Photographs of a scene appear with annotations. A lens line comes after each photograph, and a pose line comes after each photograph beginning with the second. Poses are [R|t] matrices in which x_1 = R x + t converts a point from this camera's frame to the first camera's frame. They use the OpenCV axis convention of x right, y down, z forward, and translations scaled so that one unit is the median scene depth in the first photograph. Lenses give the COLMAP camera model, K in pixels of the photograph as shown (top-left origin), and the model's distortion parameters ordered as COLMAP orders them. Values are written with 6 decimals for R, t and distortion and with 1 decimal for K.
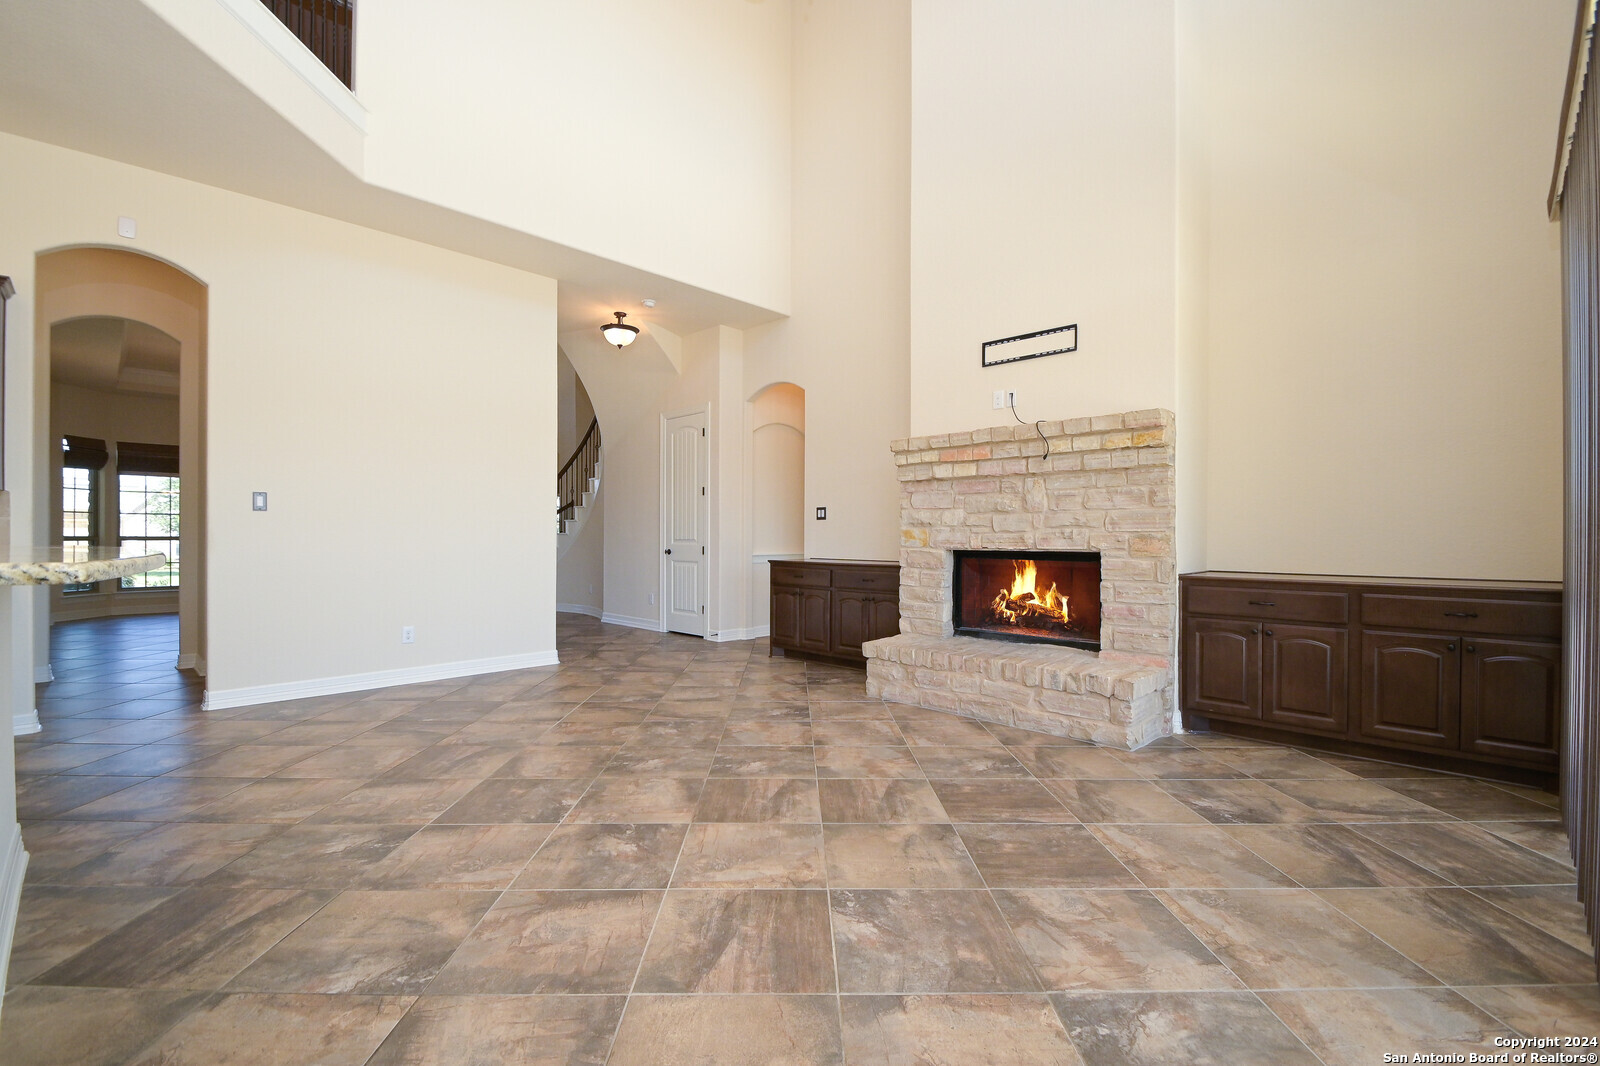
lens RADIAL K [[705.3, 0, 803.8], [0, 705.3, 529.2], [0, 0, 1]] dist [0.000787, -0.001173]
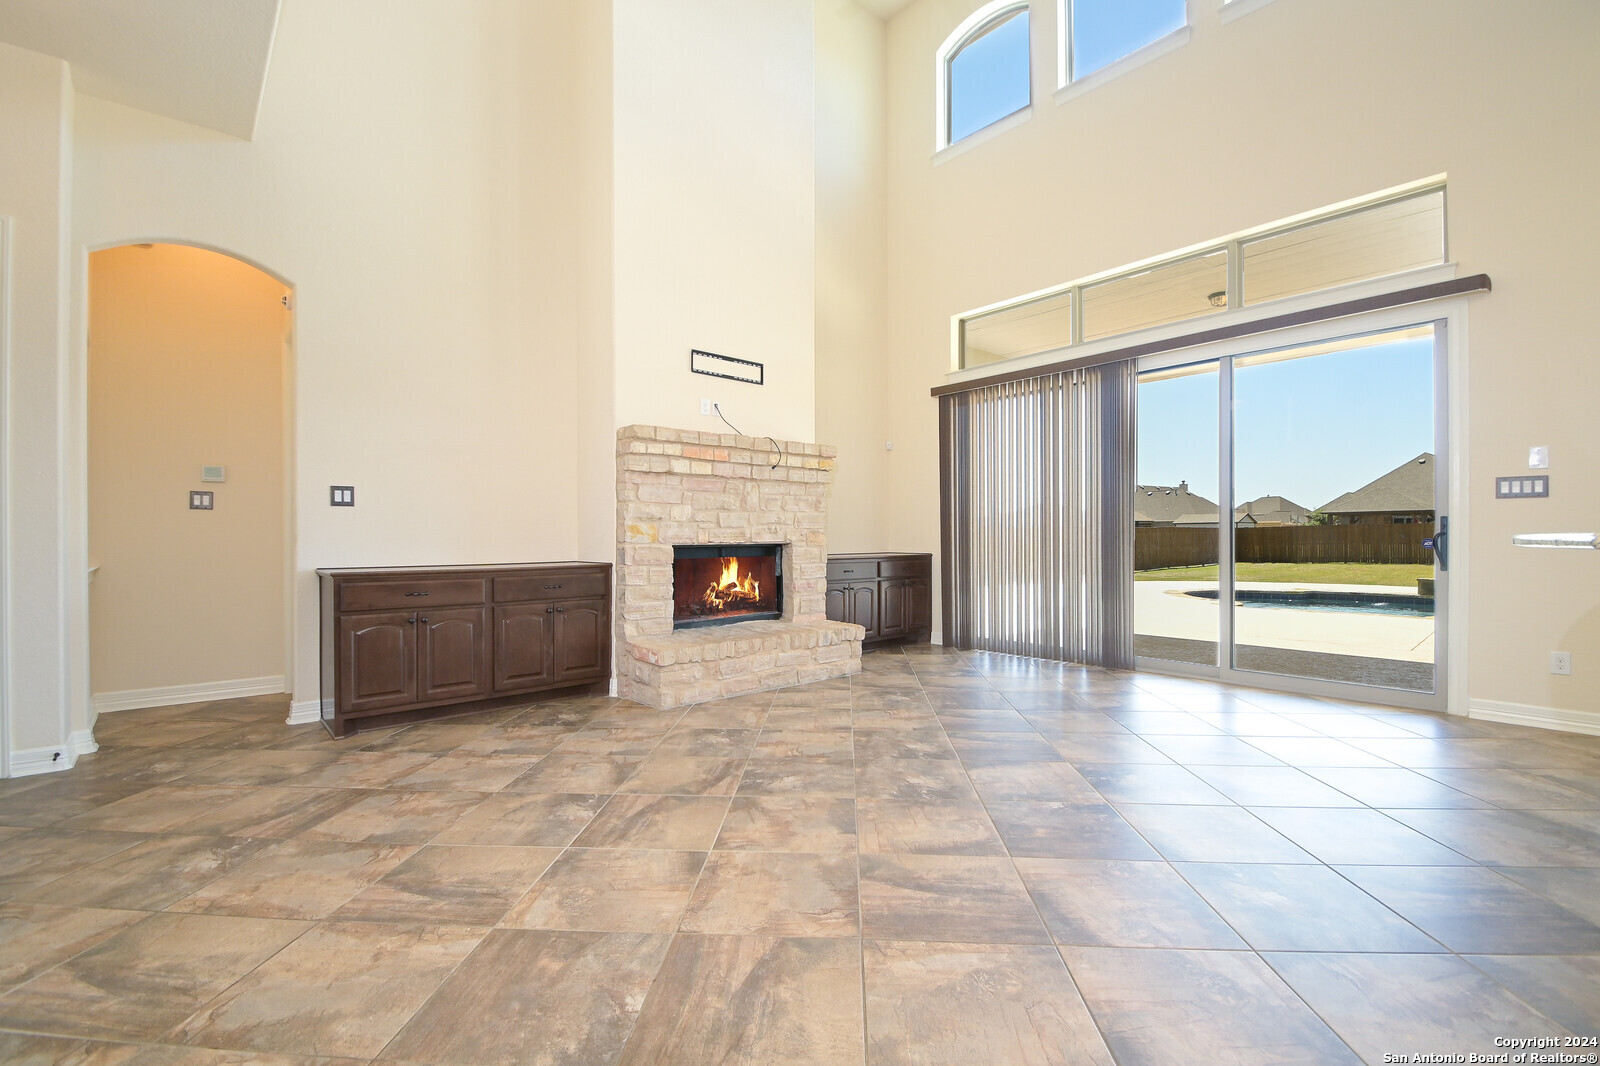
lens RADIAL K [[705.3, 0, 793.3], [0, 705.3, 527.4], [0, 0, 1]] dist [0.000787, -0.001173]
pose [[0.079850, 0.010011, 0.996757, -0.832325], [-0.005760, 0.999938, -0.009581, 0.013851], [-0.996790, -0.004976, 0.079903, 0.807875]]
